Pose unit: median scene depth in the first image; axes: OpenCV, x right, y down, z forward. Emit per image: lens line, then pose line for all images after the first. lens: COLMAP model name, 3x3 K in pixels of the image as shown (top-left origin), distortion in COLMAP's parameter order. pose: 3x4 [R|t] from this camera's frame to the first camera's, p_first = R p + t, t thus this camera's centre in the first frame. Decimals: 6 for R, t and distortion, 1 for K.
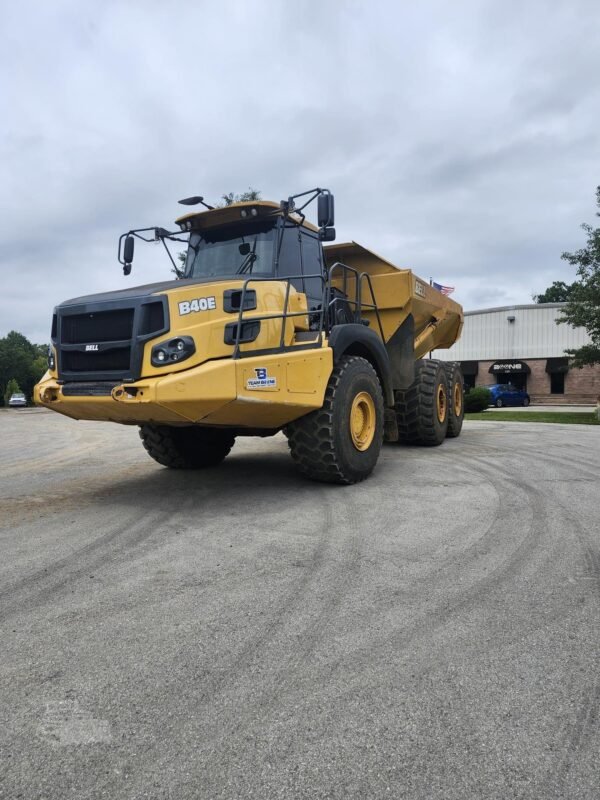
lens RADIAL K [[555.0, 0, 300.0], [0, 555.0, 400.0], [0, 0, 1]] dist [-0.003388, -0.000687]
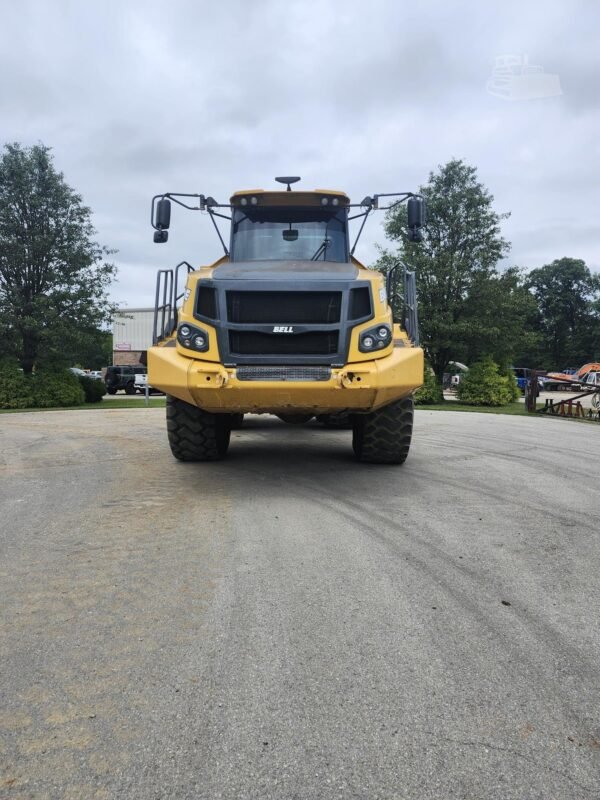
lens RADIAL K [[545.5, 0, 300.0], [0, 545.5, 400.0], [0, 0, 1]] dist [0.085605, -0.099977]
pose [[0.855952, -0.009656, 0.516964, -0.694286], [-0.000391, 0.999813, 0.019323, 0.005464], [-0.517055, -0.016742, 0.855789, 0.169142]]
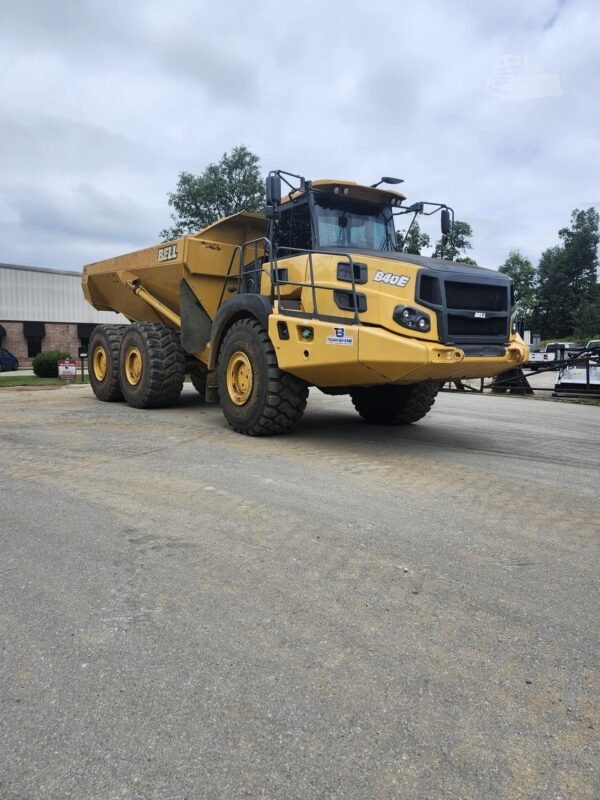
lens RADIAL K [[554.1, 0, 304.4], [0, 554.1, 386.6], [0, 0, 1]] dist [0.087491, -0.100357]
pose [[0.408536, -0.050064, 0.911368, -1.339707], [0.014297, 0.998723, 0.048454, -0.006028], [-0.912630, -0.006765, 0.408730, 0.721697]]
